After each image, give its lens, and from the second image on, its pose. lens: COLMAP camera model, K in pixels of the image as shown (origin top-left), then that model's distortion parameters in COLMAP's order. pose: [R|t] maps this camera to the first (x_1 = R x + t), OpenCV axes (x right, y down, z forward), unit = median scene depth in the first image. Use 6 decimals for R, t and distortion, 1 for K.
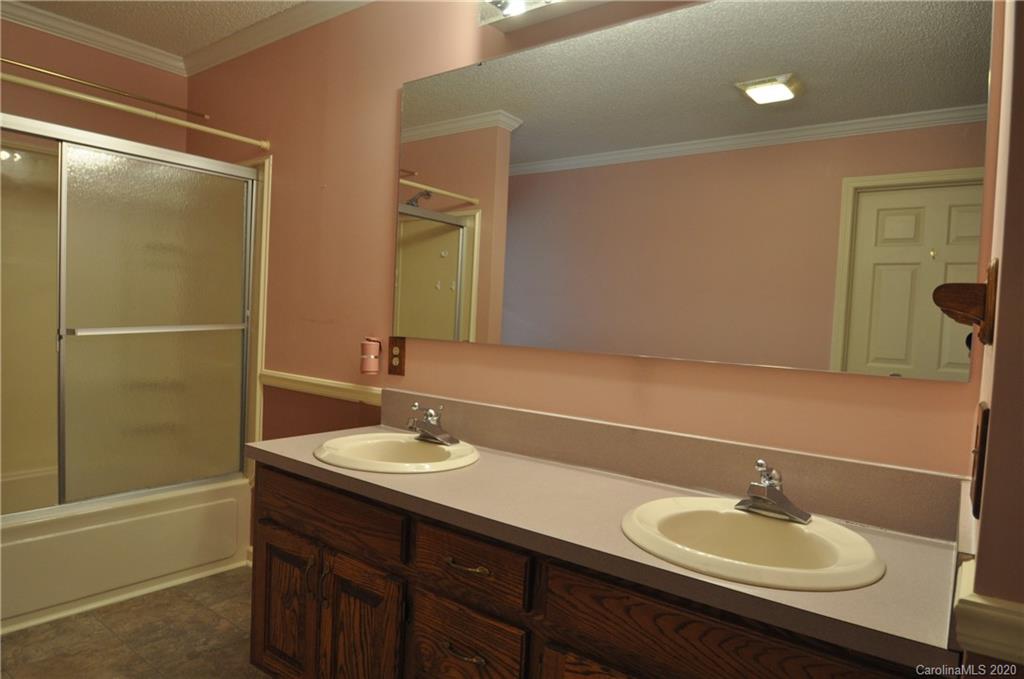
lens RADIAL K [[634.4, 0, 512.0], [0, 634.4, 339.5], [0, 0, 1]] dist [-0.033449, 0.001231]
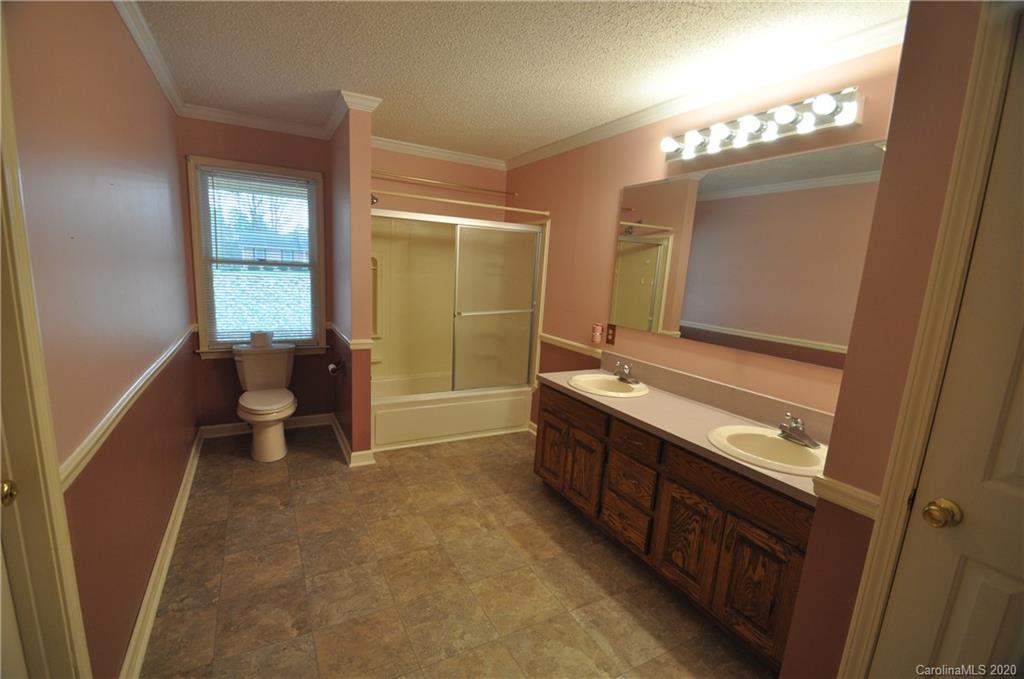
lens RADIAL K [[448.1, 0, 506.0], [0, 448.1, 357.8], [0, 0, 1]] dist [-0.000330, 0.000018]
pose [[0.911315, 0.085752, -0.402681, 0.091266], [-0.028191, 0.988770, 0.146762, -0.107258], [0.410744, -0.122394, 0.903498, -0.407883]]
